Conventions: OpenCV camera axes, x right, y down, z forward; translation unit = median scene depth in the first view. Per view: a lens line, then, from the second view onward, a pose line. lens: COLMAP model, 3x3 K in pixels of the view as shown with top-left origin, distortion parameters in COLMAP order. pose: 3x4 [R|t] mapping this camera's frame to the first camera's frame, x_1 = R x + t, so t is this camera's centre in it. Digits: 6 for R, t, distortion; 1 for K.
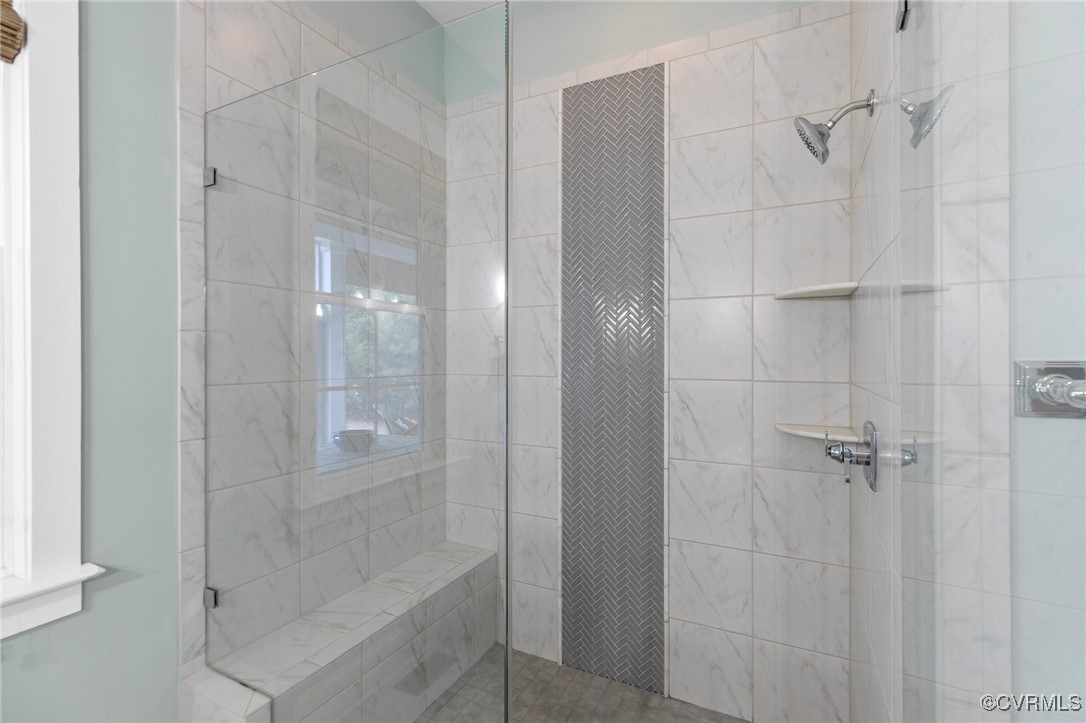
lens RADIAL K [[499.2, 0, 543.7], [0, 499.2, 357.8], [0, 0, 1]] dist [0.003347, 0.000798]
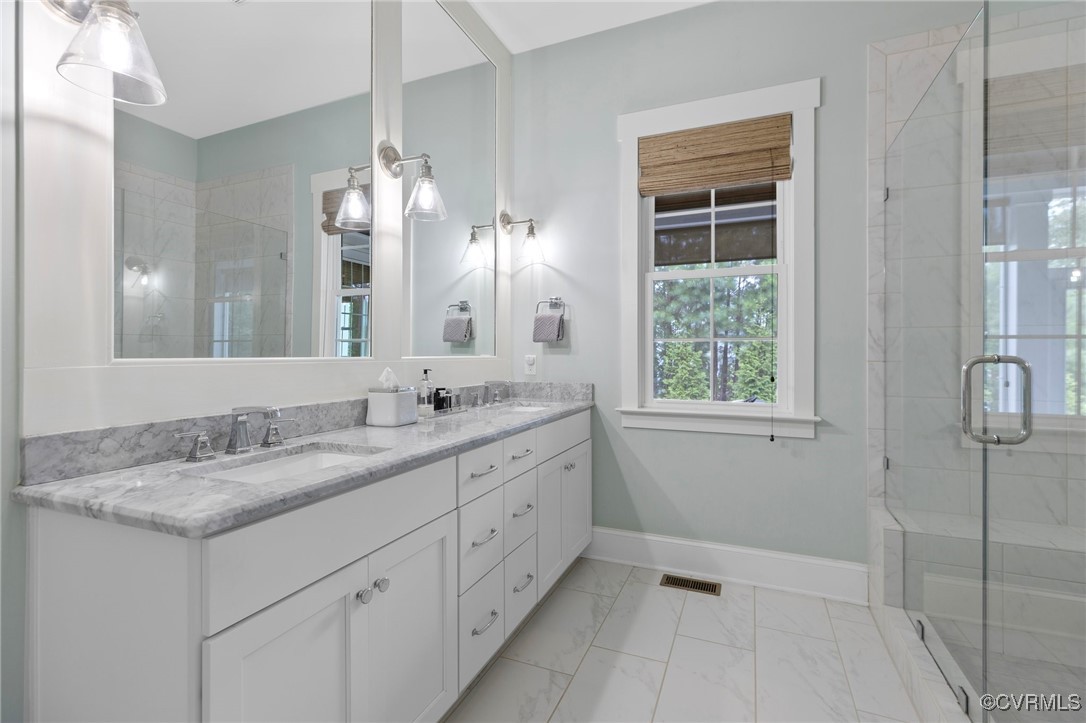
lens RADIAL K [[499.2, 0, 543.9], [0, 499.2, 355.8], [0, 0, 1]] dist [0.003347, 0.000798]
pose [[0.068198, 0.002899, -0.997668, 0.820696], [-0.003856, 0.999989, 0.002642, 0.144072], [0.997664, 0.003667, 0.068208, -0.175042]]
